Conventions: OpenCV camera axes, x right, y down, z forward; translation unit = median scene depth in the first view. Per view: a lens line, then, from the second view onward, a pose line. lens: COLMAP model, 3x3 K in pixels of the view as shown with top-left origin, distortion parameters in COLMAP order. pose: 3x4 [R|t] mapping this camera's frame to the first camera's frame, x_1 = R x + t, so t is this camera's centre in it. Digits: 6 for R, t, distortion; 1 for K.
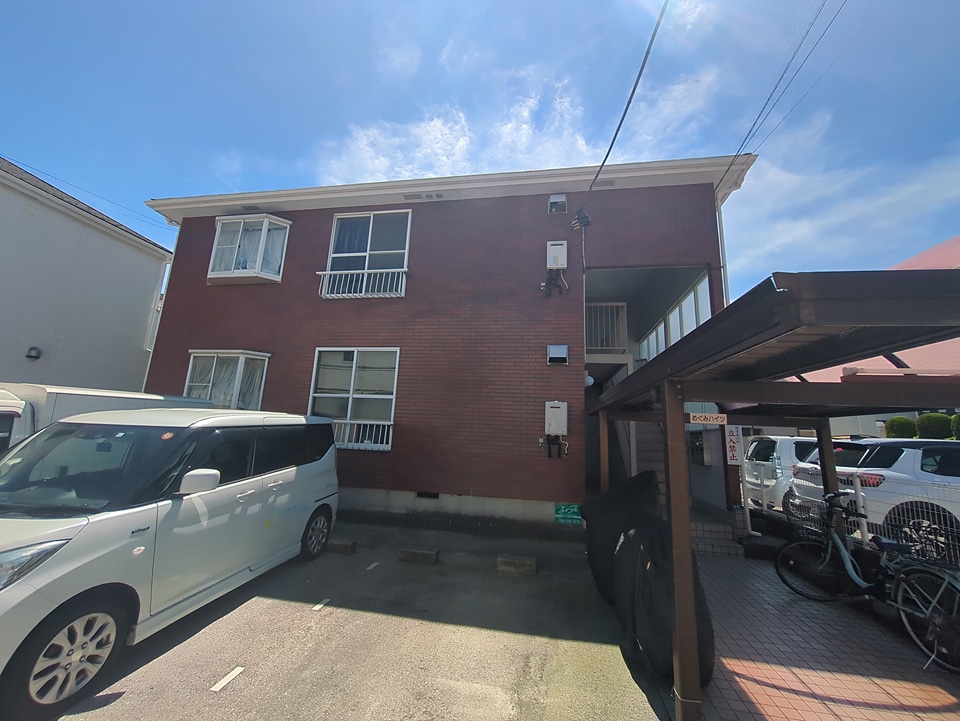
lens RADIAL K [[366.5, 0, 480.0], [0, 366.5, 360.5], [0, 0, 1]] dist [-0.010447, -0.000005]
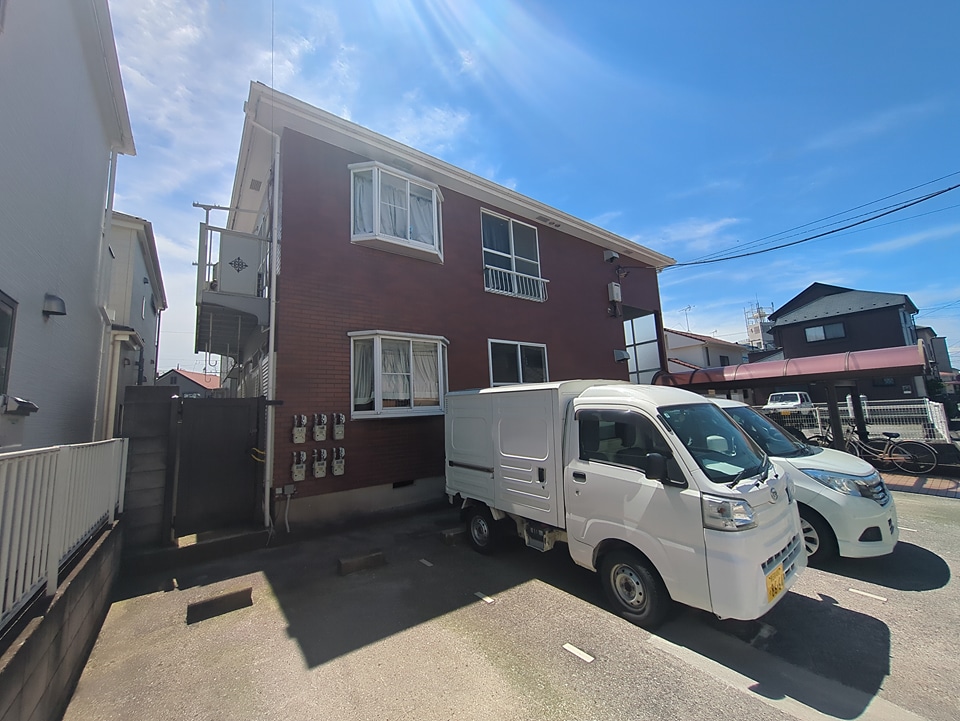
lens RADIAL K [[380.8, 0, 480.0], [0, 380.8, 360.5], [0, 0, 1]] dist [-0.010833, 0.000082]
pose [[0.685295, 0.028412, 0.727711, -1.176971], [-0.059673, 0.998069, 0.017227, 0.008087], [-0.725817, -0.055230, 0.685667, 0.256341]]
